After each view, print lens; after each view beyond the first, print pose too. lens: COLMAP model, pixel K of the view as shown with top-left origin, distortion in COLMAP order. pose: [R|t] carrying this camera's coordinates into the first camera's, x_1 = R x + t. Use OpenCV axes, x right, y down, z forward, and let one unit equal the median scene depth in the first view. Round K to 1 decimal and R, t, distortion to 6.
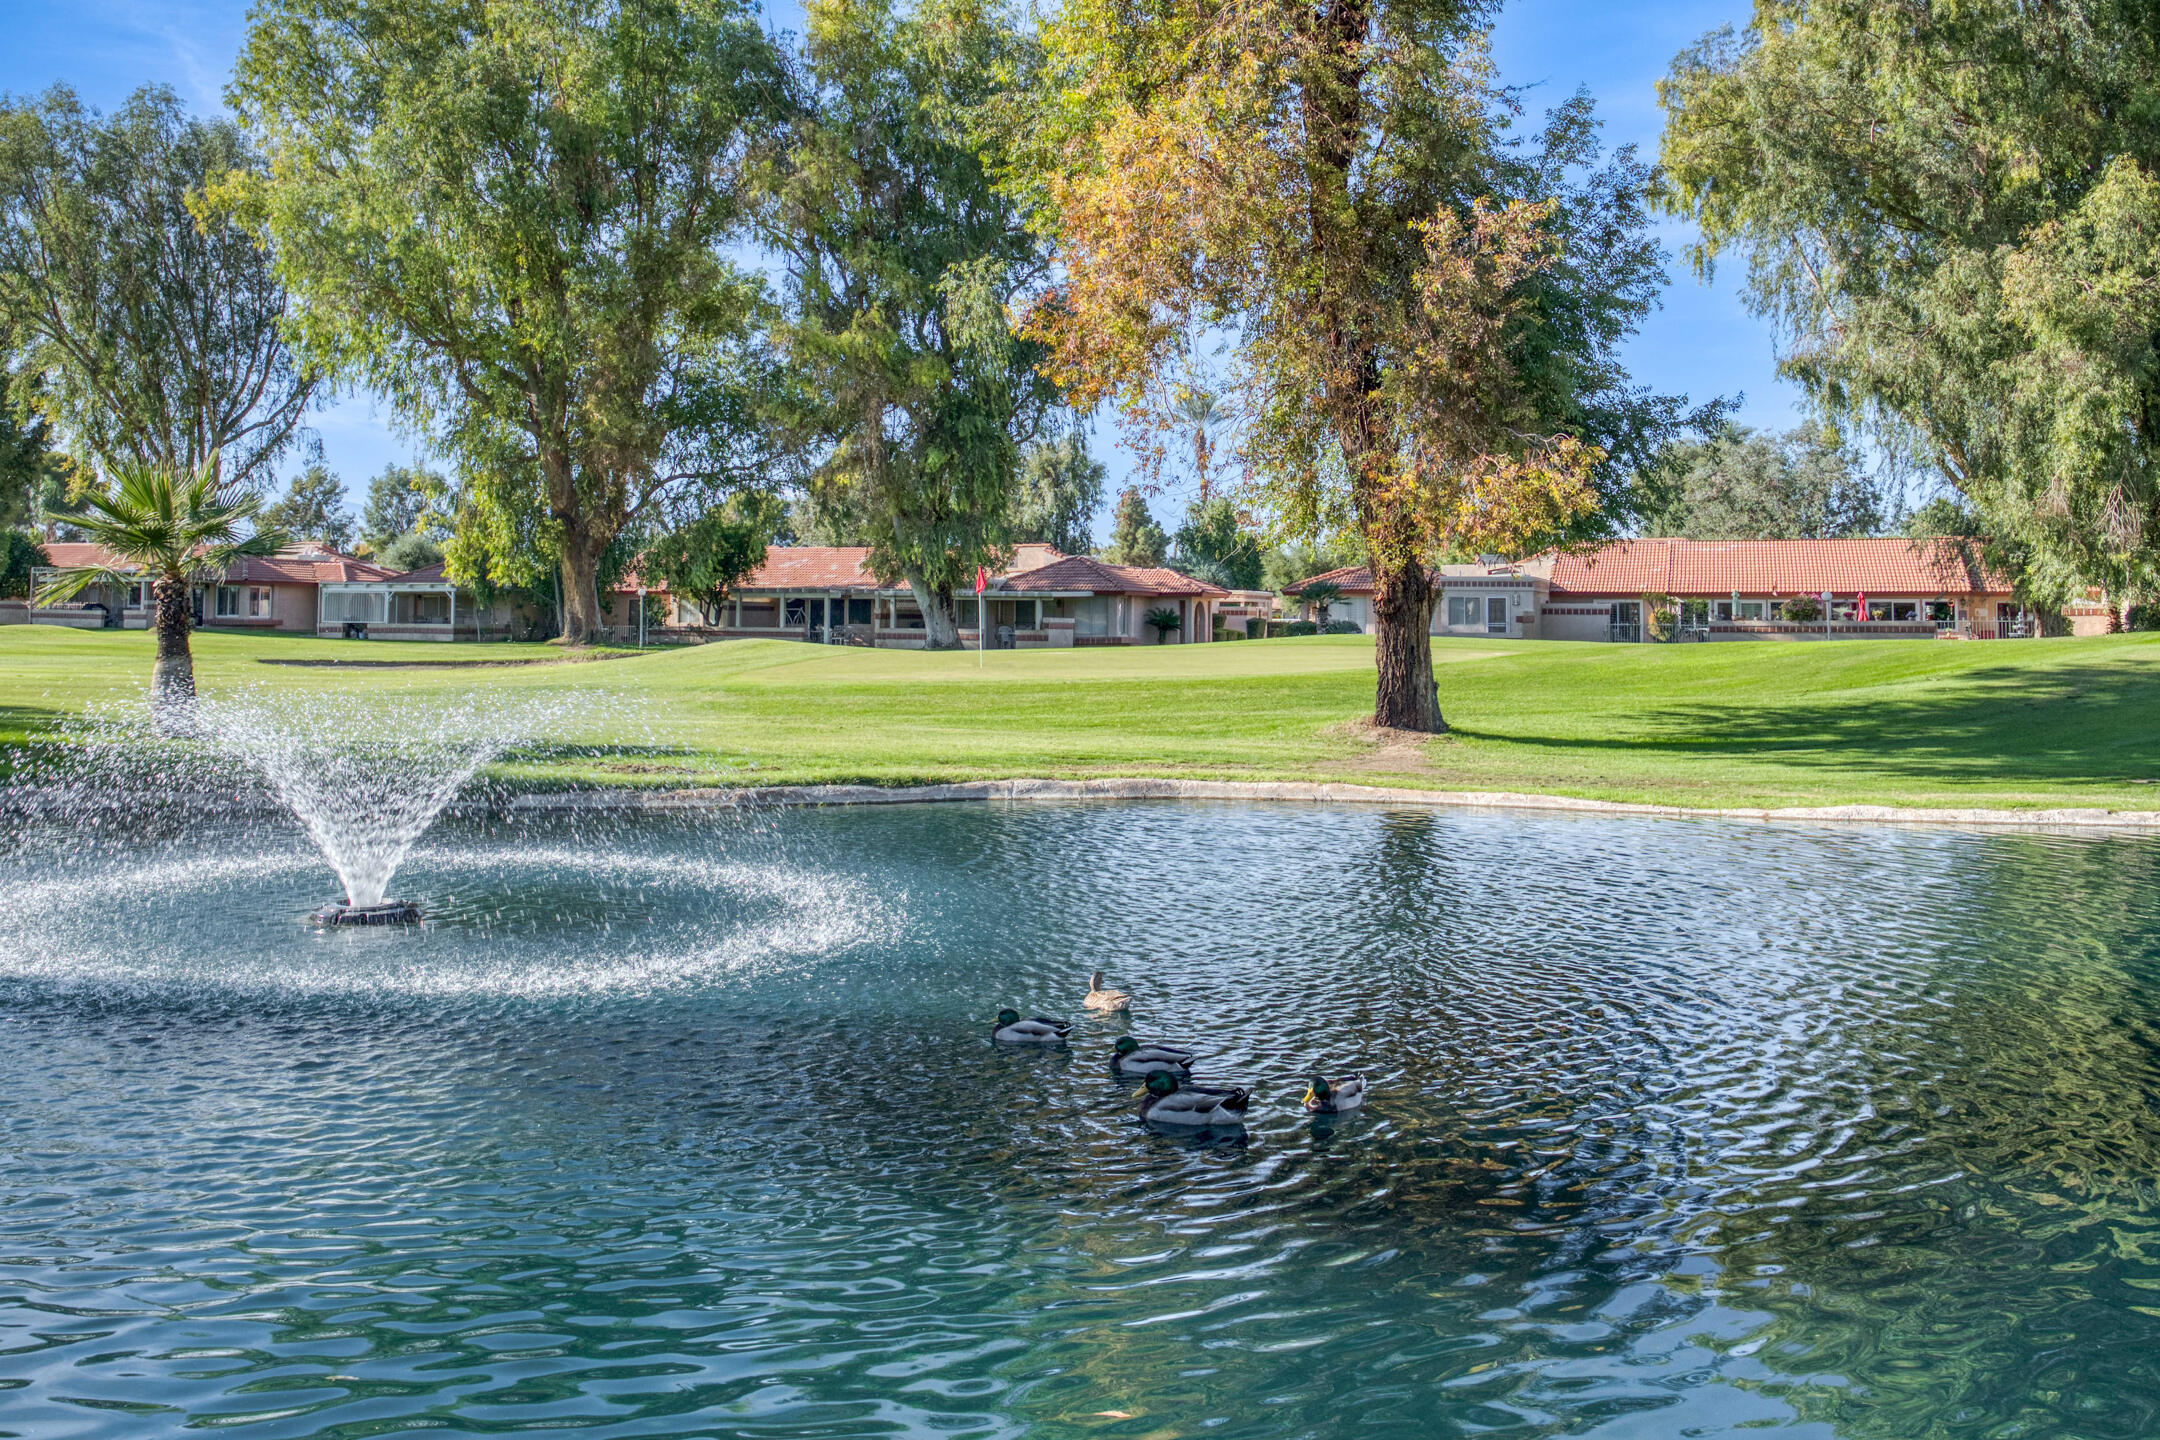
lens RADIAL K [[1869.0, 0, 1094.3], [0, 1869.0, 444.5], [0, 0, 1]] dist [-0.043782, 0.002474]
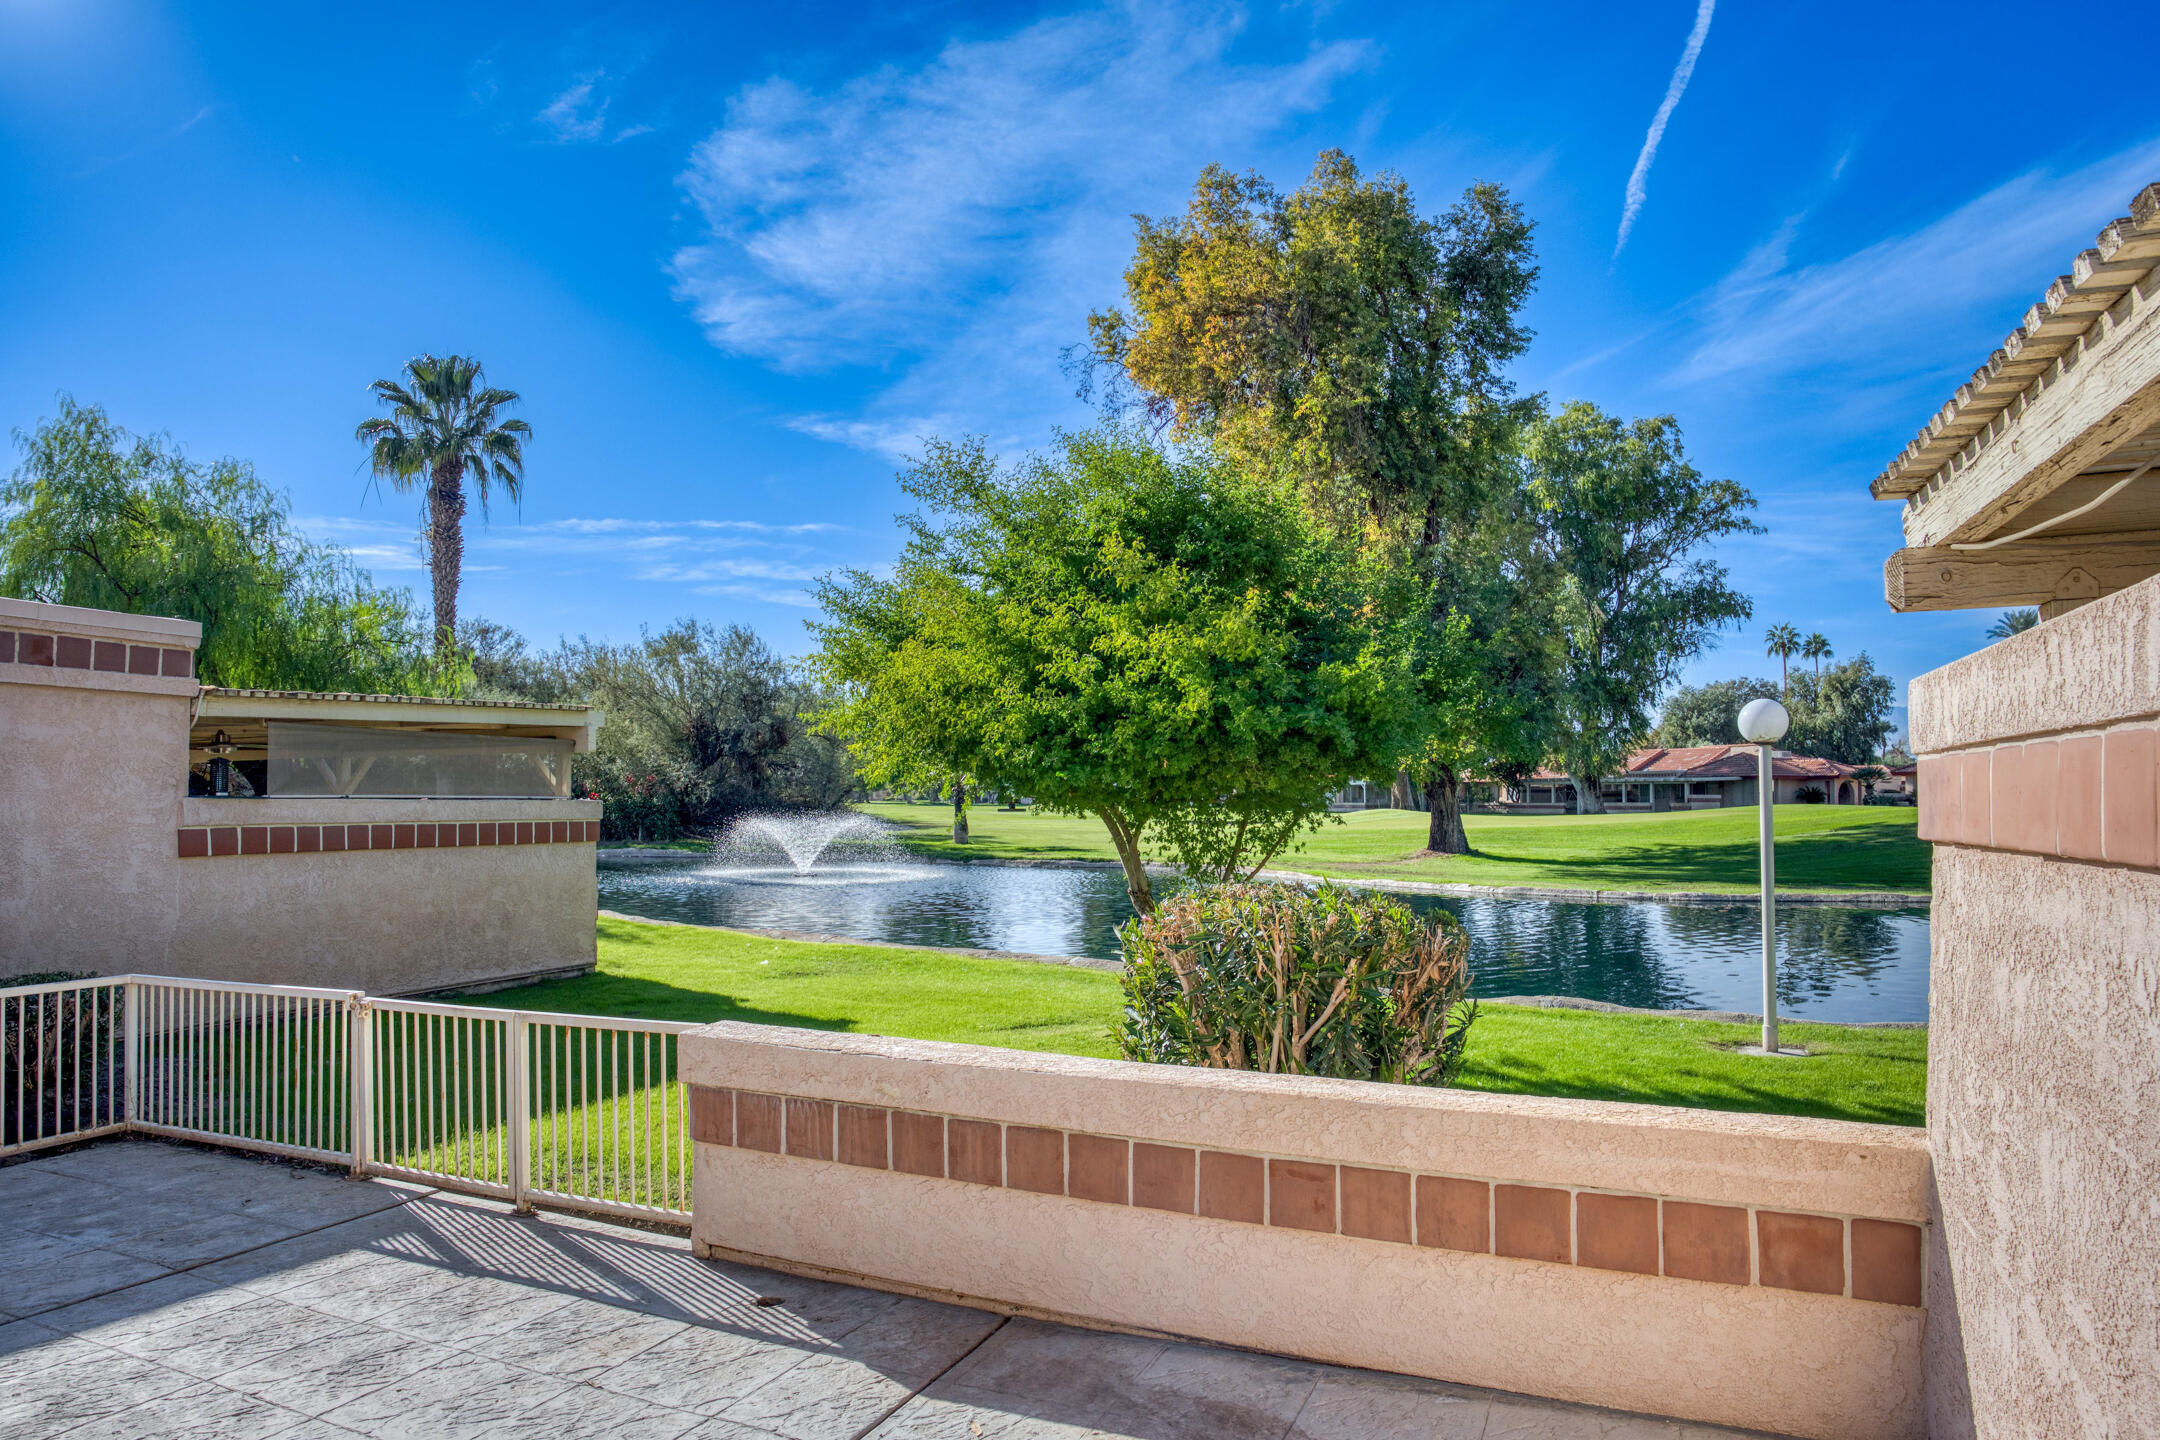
lens RADIAL K [[1242.1, 0, 1069.6], [0, 1242.1, 772.8], [0, 0, 1]] dist [-0.042536, 0.013587]
pose [[0.745969, -0.023109, -0.665579, 0.283832], [0.071235, 0.996433, 0.045243, -0.007566], [0.662160, -0.081163, 0.744954, -0.092431]]
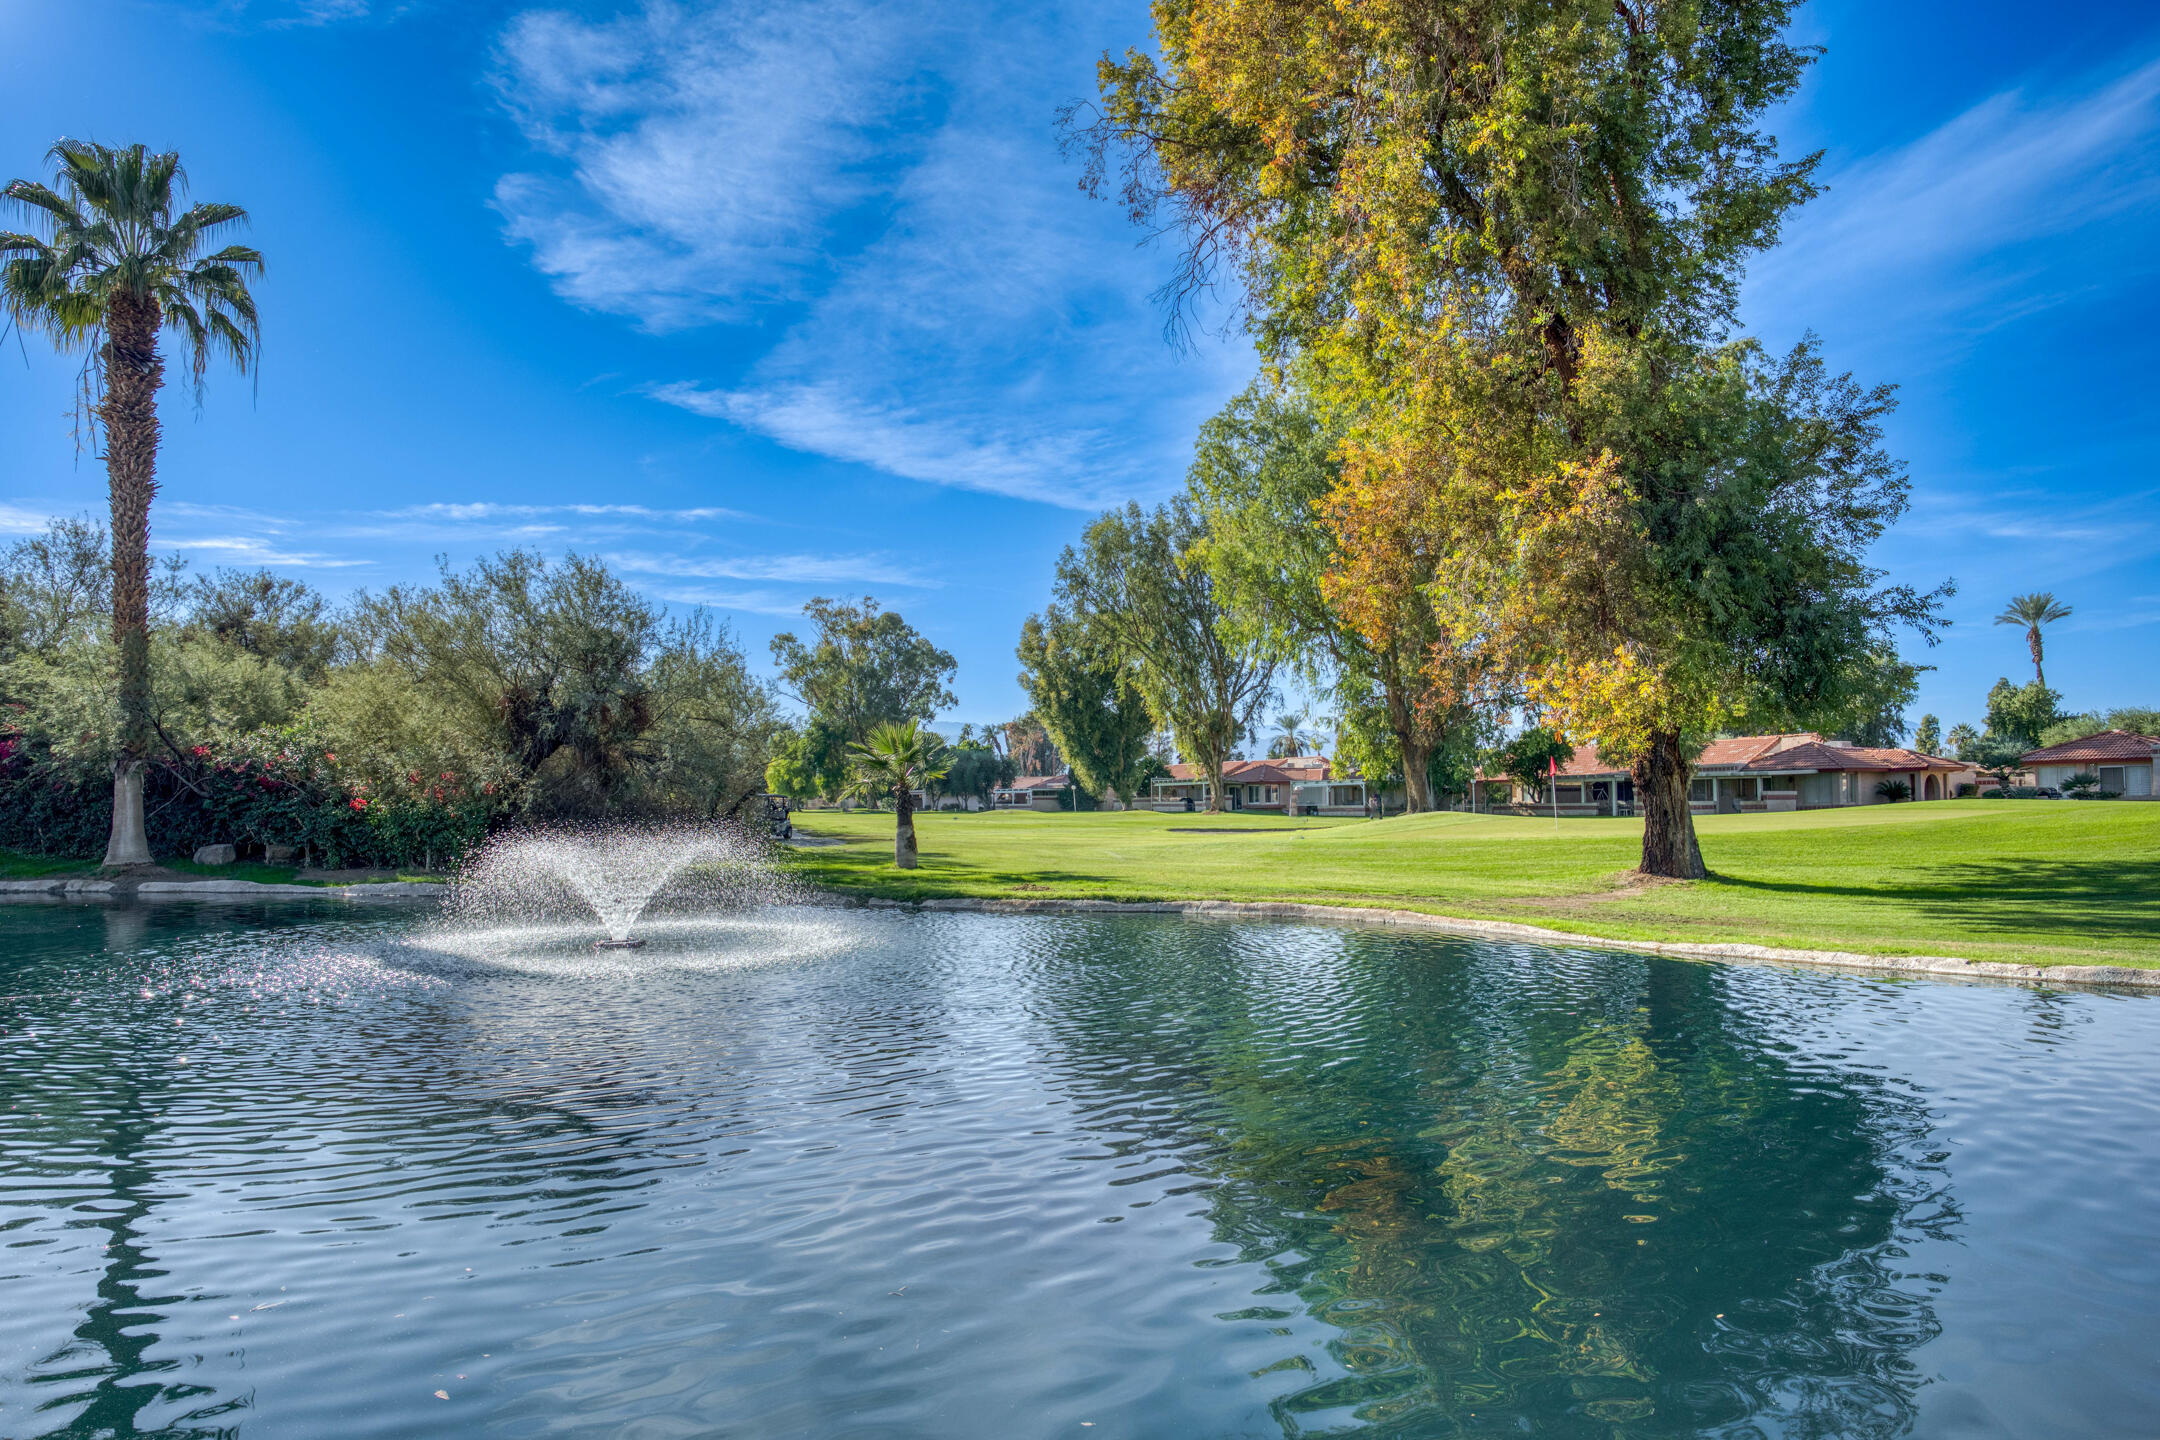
lens RADIAL K [[1242.1, 0, 1073.5], [0, 1242.1, 768.1], [0, 0, 1]] dist [-0.042536, 0.013587]
pose [[0.779471, -0.036204, -0.625391, 0.143337], [0.078063, 0.996161, 0.039628, 0.005331], [0.621556, -0.079708, 0.779304, 0.035980]]
